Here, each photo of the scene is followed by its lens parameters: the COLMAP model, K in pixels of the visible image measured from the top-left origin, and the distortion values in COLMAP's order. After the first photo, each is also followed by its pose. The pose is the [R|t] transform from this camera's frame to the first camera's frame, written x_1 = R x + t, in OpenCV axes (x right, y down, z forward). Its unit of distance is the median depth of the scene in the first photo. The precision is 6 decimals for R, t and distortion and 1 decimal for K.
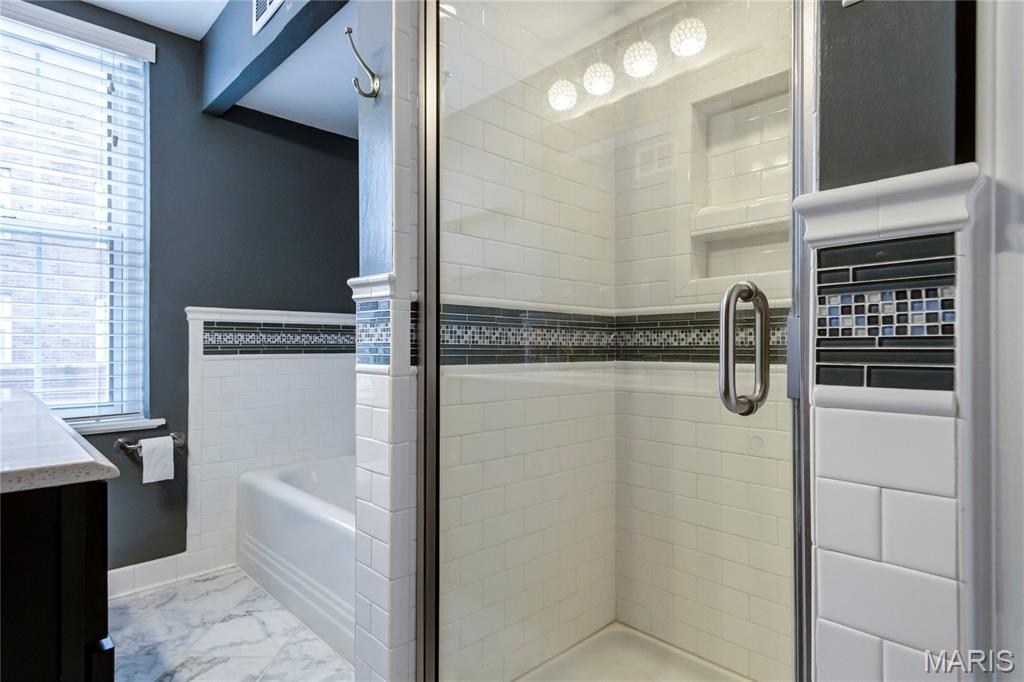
lens RADIAL K [[557.4, 0, 501.8], [0, 557.4, 343.6], [0, 0, 1]] dist [0.015634, -0.007138]
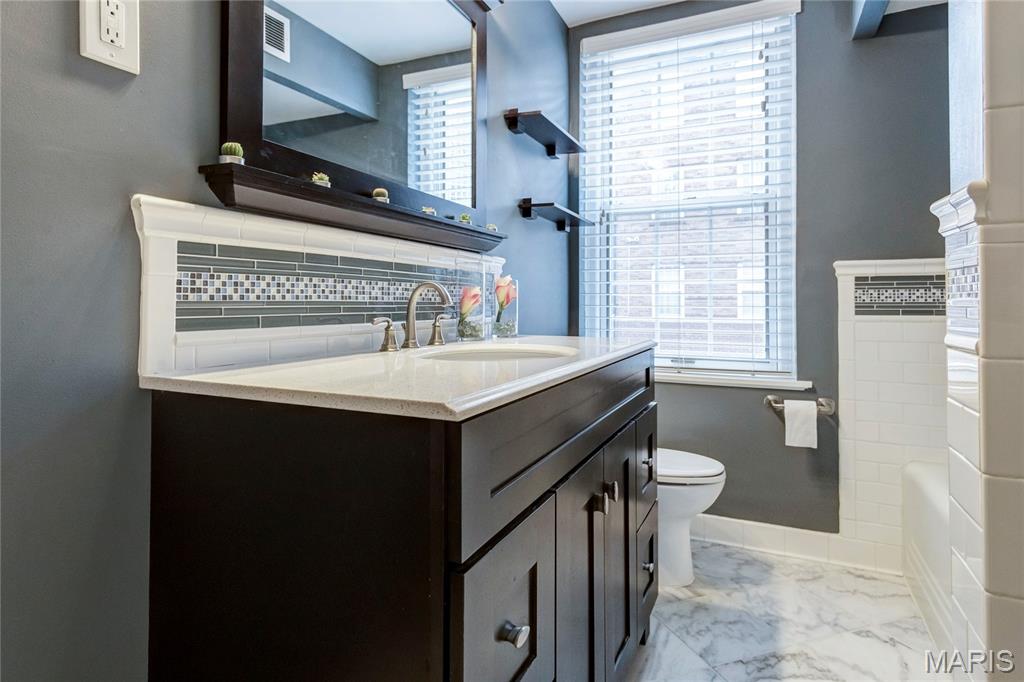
lens RADIAL K [[557.4, 0, 488.9], [0, 557.4, 291.8], [0, 0, 1]] dist [0.015634, -0.007138]
pose [[0.349579, -0.018152, -0.936731, 0.091455], [0.000674, 0.999817, -0.019122, 0.000168], [0.936907, 0.006053, 0.349528, 0.163534]]
